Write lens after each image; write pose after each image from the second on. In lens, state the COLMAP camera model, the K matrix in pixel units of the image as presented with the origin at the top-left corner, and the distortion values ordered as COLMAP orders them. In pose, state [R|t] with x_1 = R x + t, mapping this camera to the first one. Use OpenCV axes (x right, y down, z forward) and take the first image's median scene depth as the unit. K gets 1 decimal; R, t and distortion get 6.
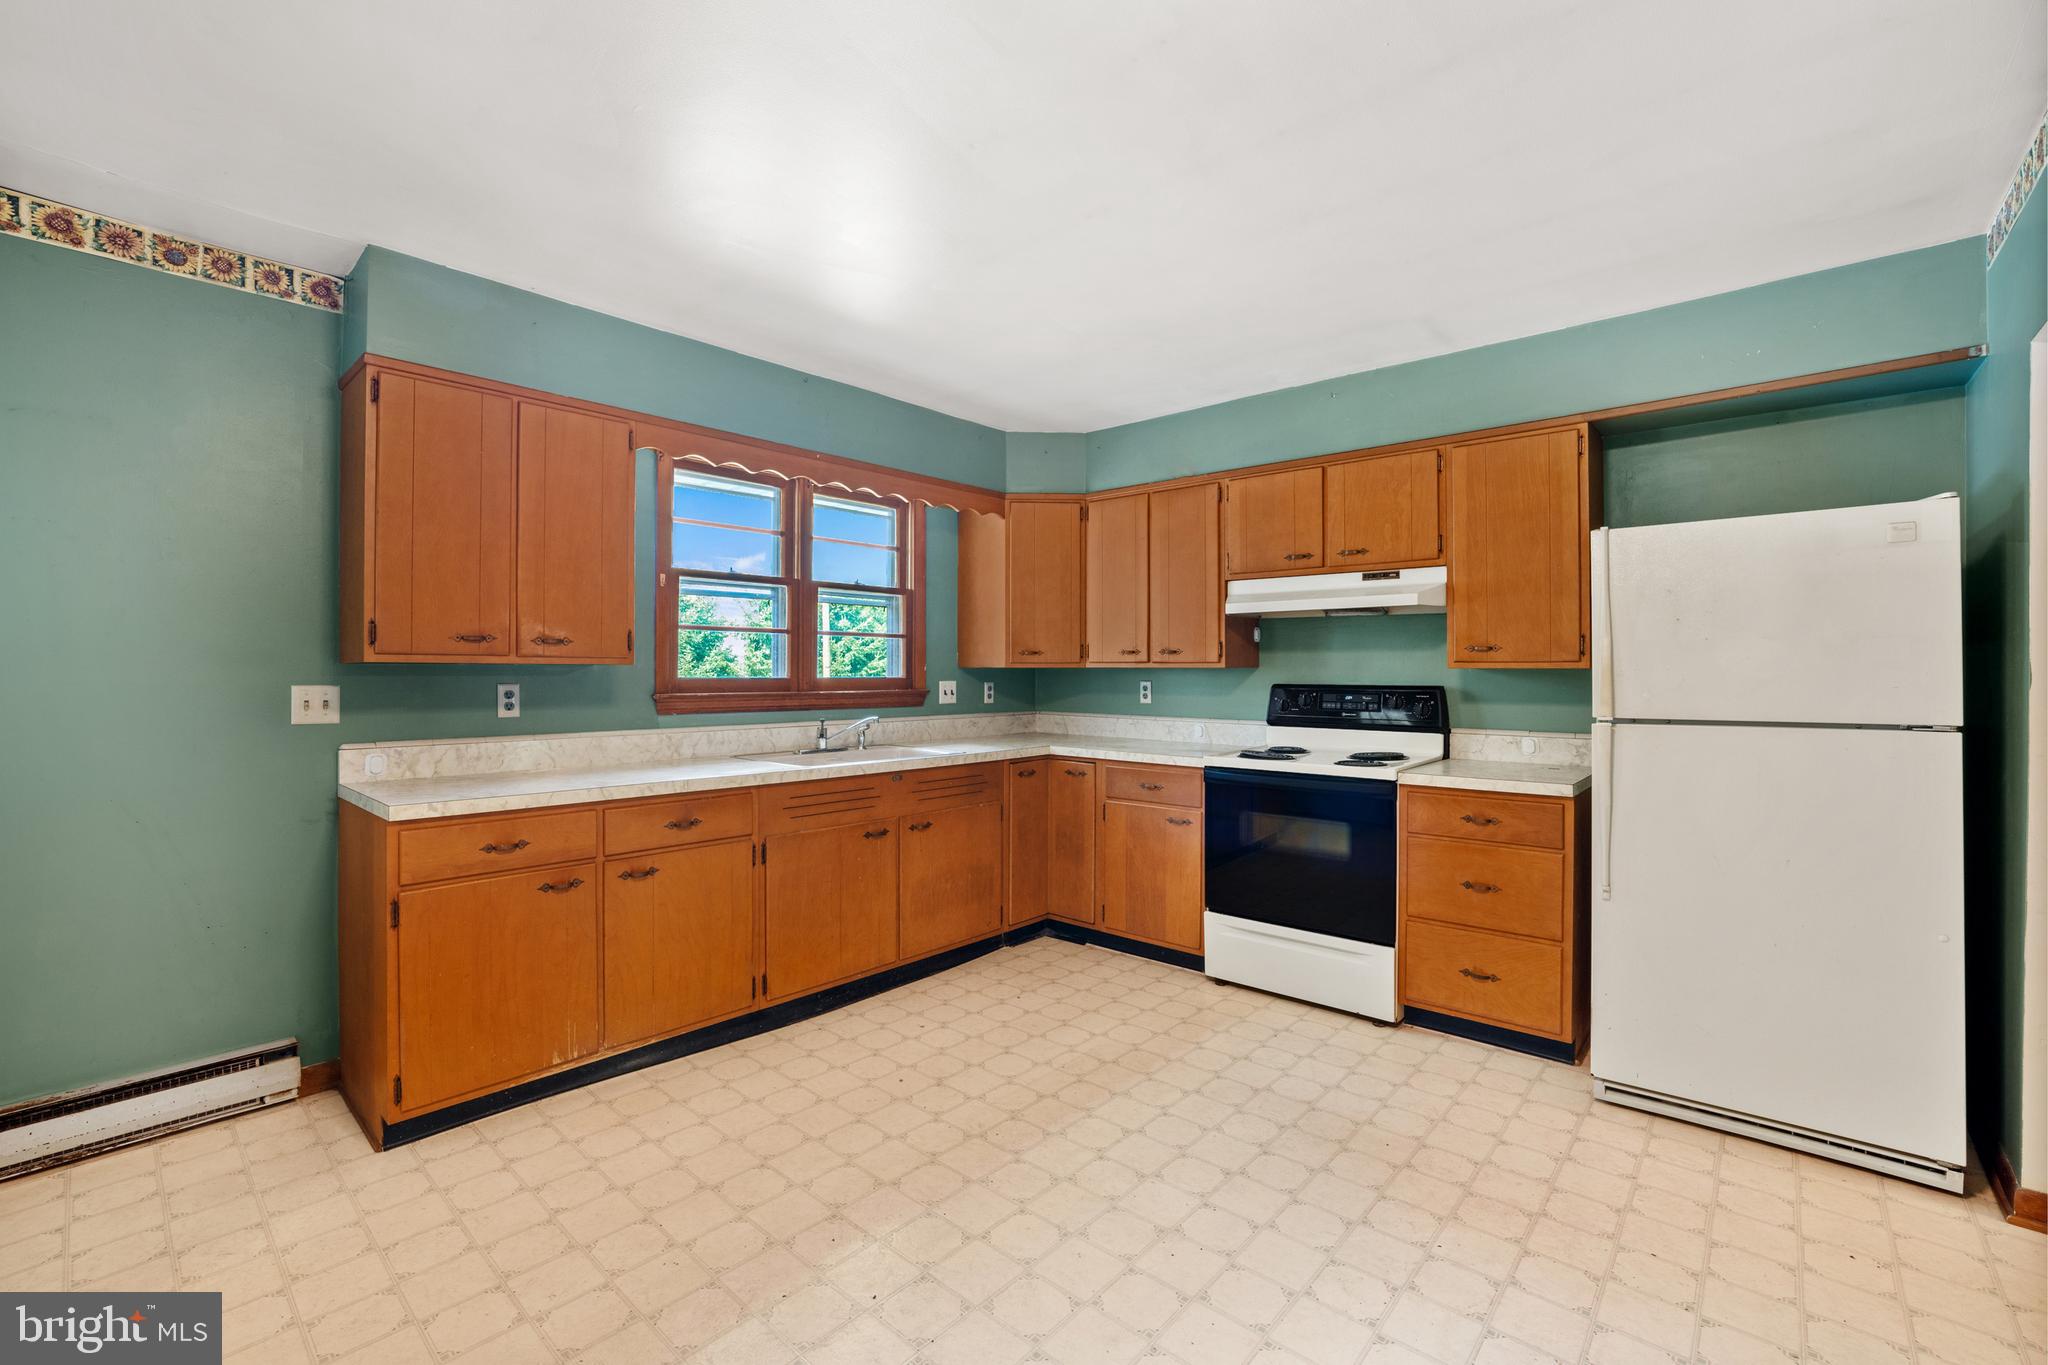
lens RADIAL K [[872.0, 0, 1021.2], [0, 872.0, 670.6], [0, 0, 1]] dist [-0.049923, 0.020300]
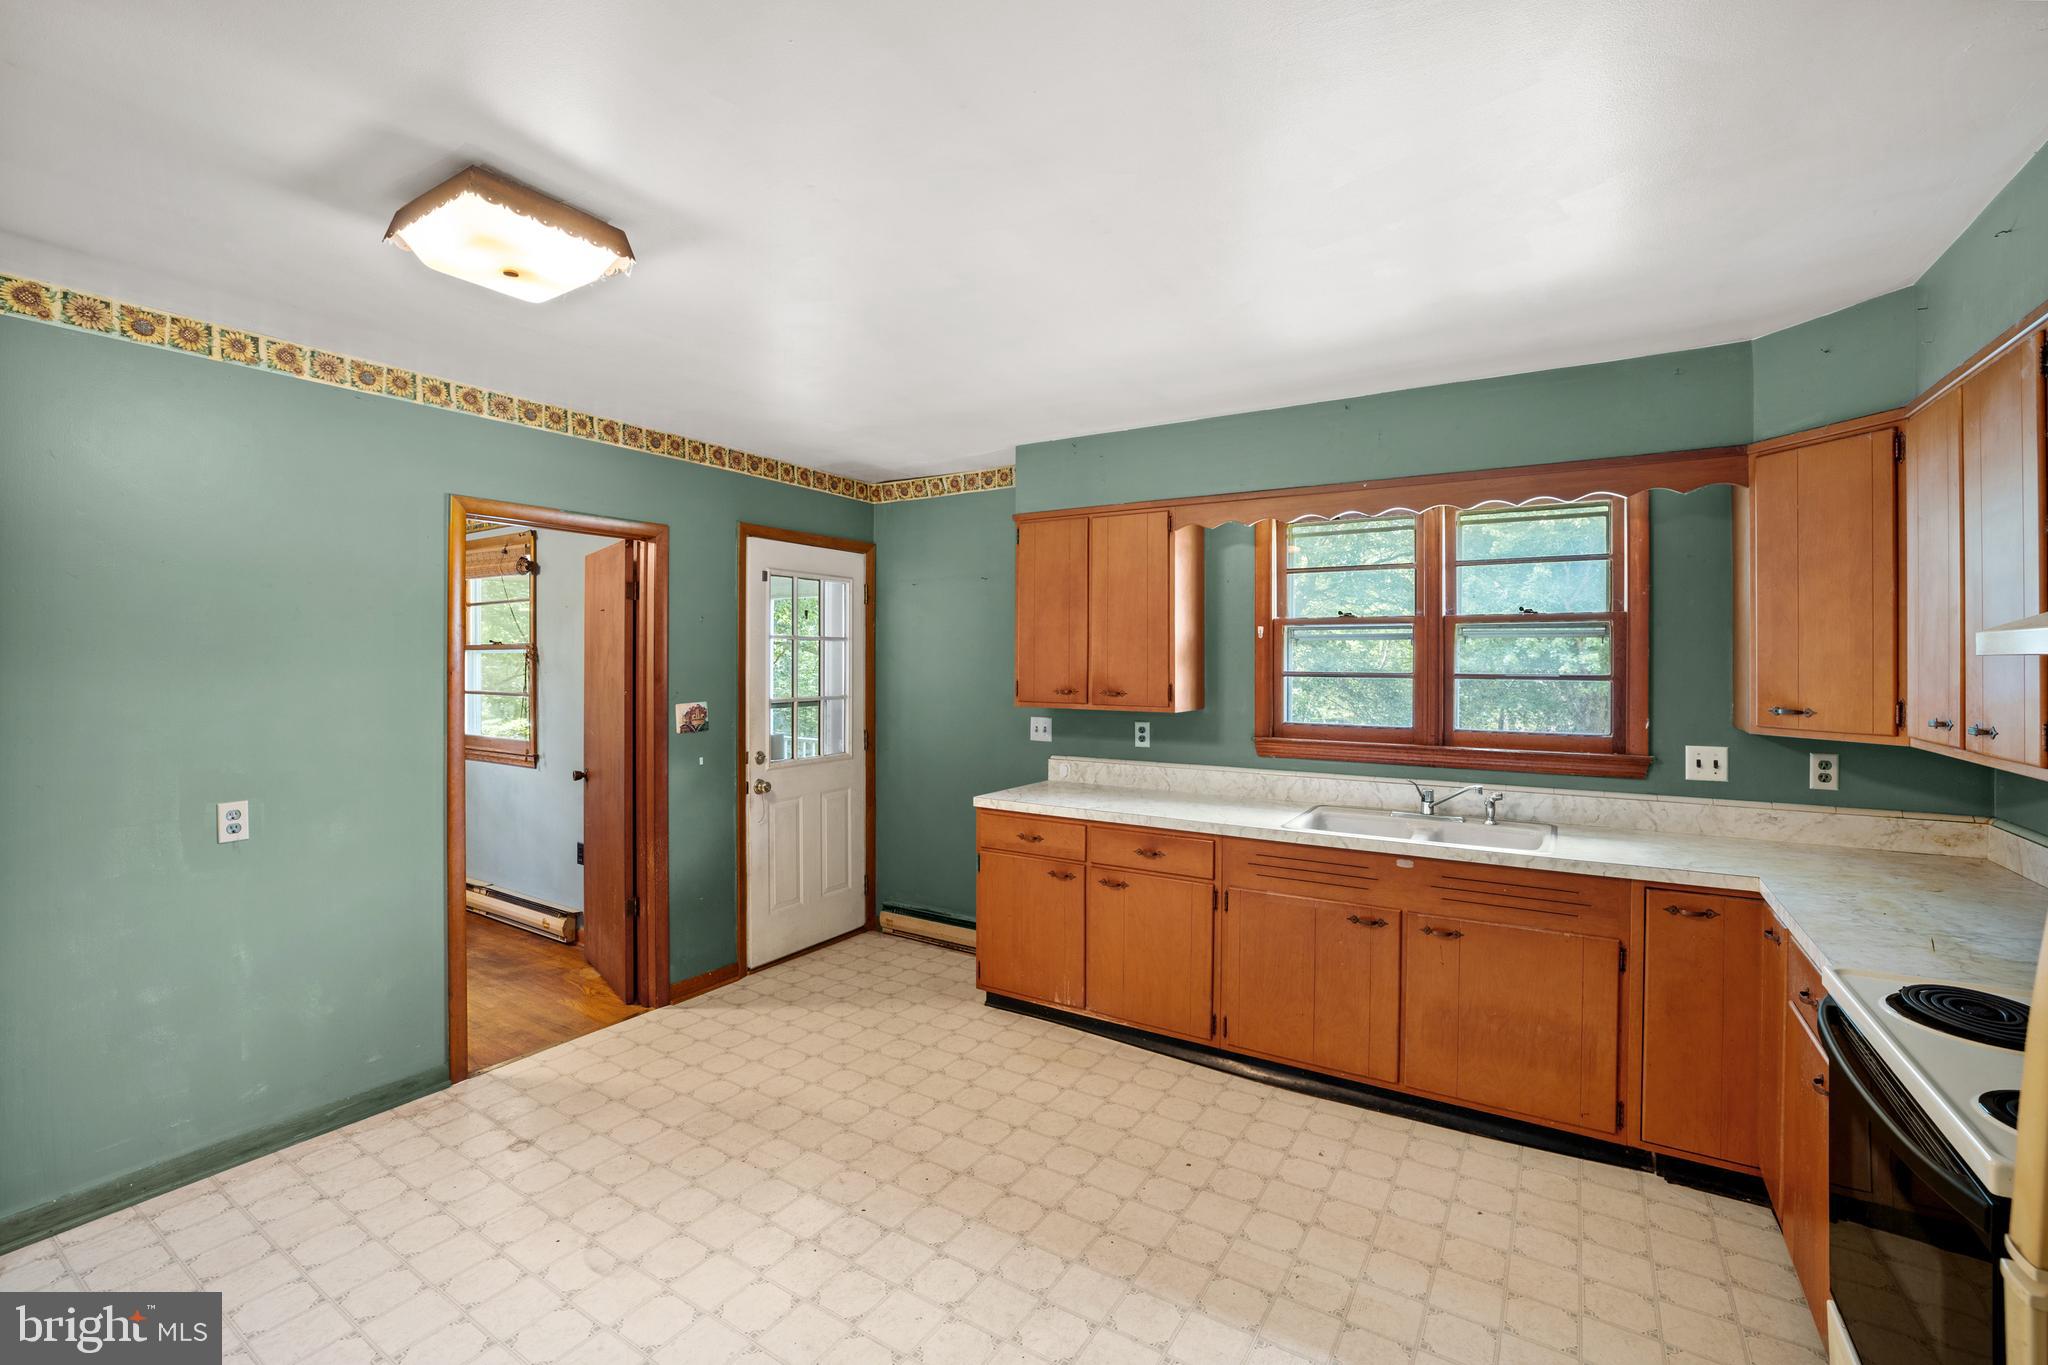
lens RADIAL K [[872.0, 0, 1021.2], [0, 872.0, 670.6], [0, 0, 1]] dist [-0.049923, 0.020300]
pose [[0.173057, 0.008792, -0.984873, 0.615768], [-0.003110, 0.999960, 0.008380, -0.066028], [0.984907, 0.001613, 0.173077, 0.523934]]
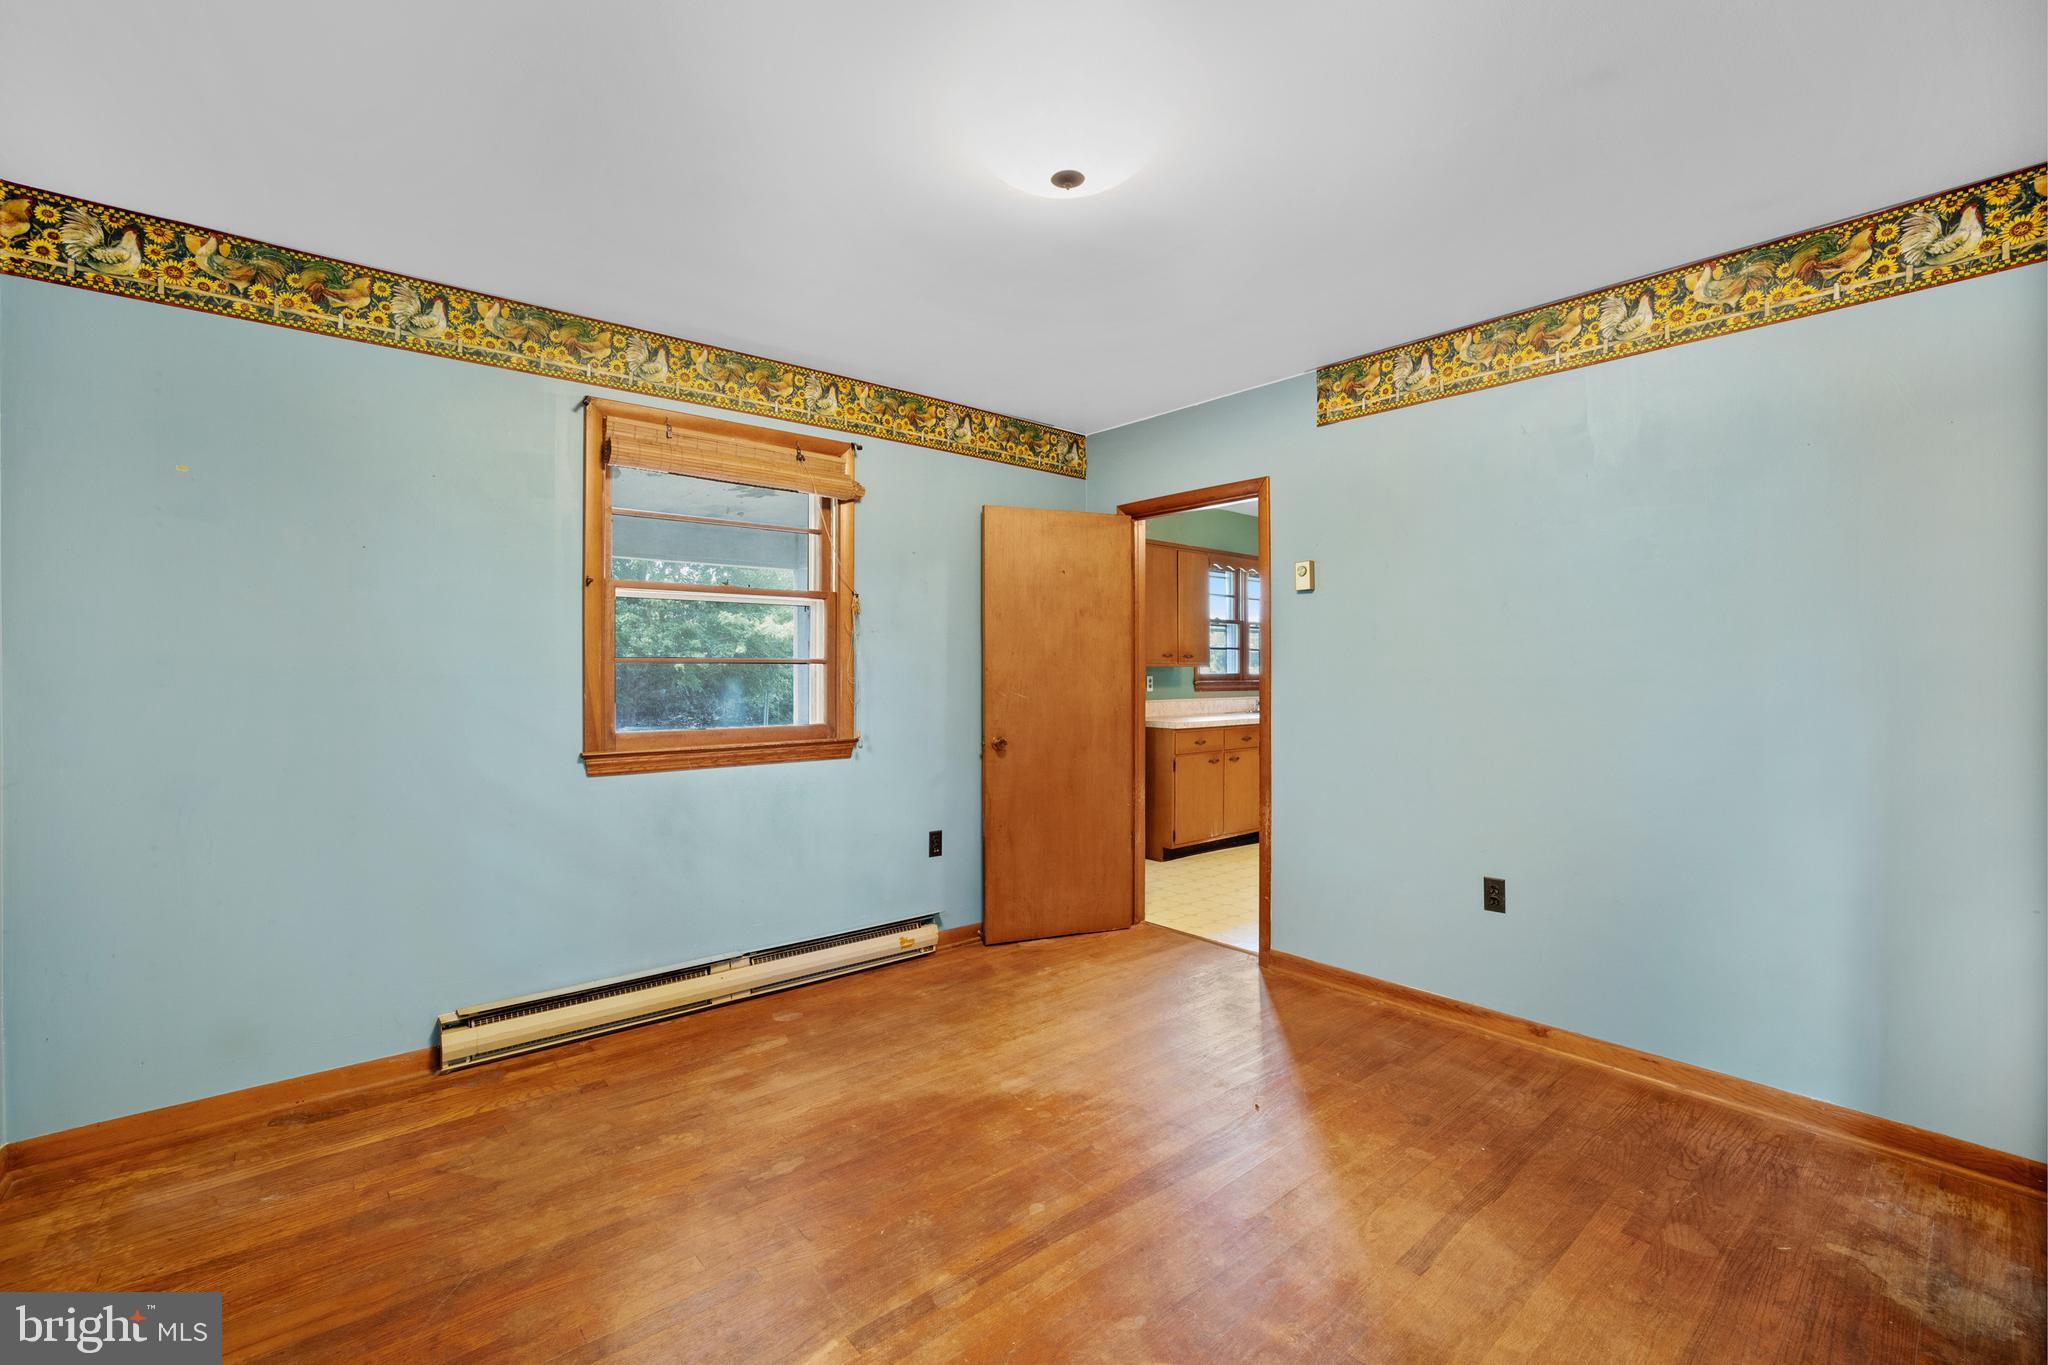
lens RADIAL K [[872.0, 0, 1021.2], [0, 872.0, 670.6], [0, 0, 1]] dist [-0.049923, 0.020300]
pose [[0.991802, 0.002912, -0.127754, -0.573945], [-0.002467, 0.999990, 0.003637, -0.004497], [0.127763, -0.003292, 0.991799, -1.079562]]
